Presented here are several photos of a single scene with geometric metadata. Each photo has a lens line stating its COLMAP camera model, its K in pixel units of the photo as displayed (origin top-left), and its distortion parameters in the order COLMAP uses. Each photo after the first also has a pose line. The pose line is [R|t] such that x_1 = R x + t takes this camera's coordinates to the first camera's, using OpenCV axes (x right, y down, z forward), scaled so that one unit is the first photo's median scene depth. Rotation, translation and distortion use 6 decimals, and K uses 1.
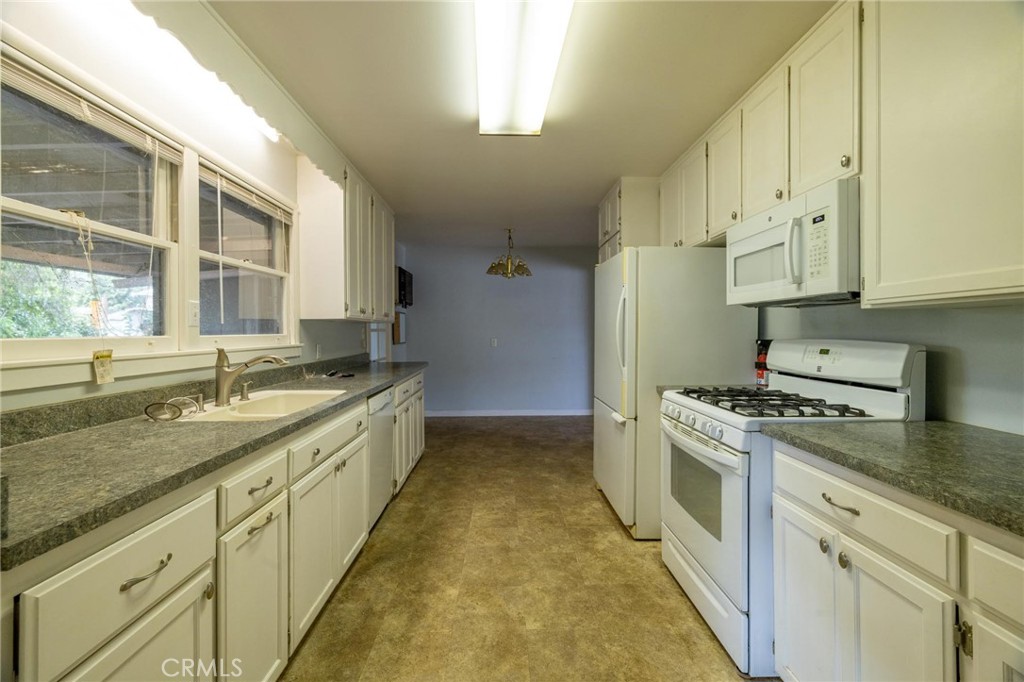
lens RADIAL K [[432.0, 0, 509.0], [0, 432.0, 332.3], [0, 0, 1]] dist [0.001514, 0.000441]
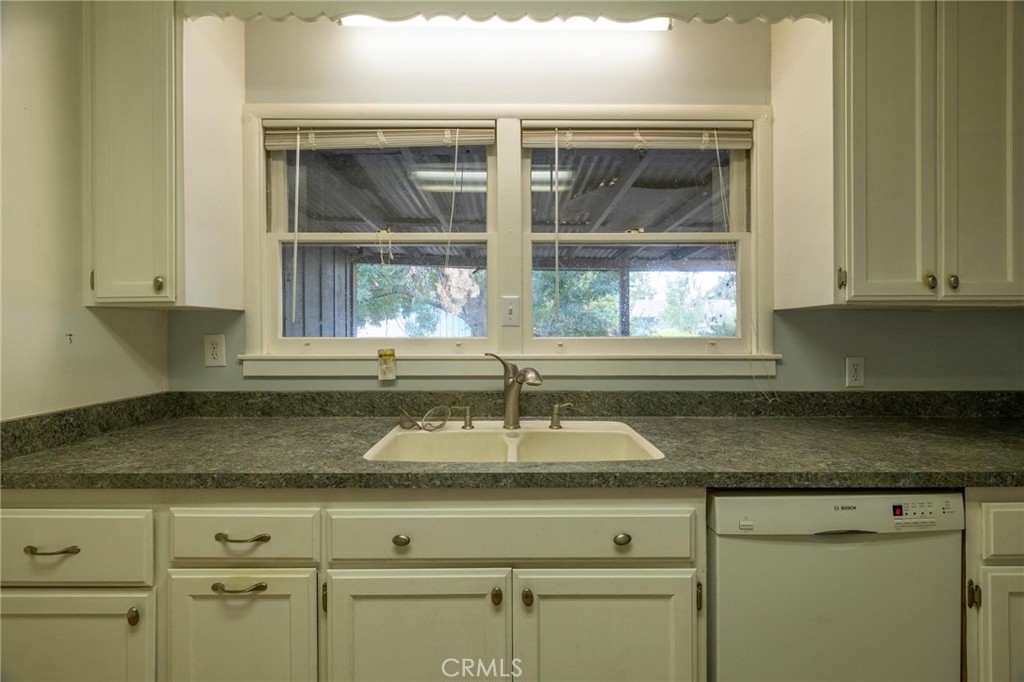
lens RADIAL K [[432.0, 0, 510.7], [0, 432.0, 334.3], [0, 0, 1]] dist [0.001514, 0.000441]
pose [[-0.012780, 0.006423, -0.999898, 0.127935], [-0.002251, 0.999977, 0.006453, -0.003530], [0.999916, 0.002333, -0.012765, 1.121039]]
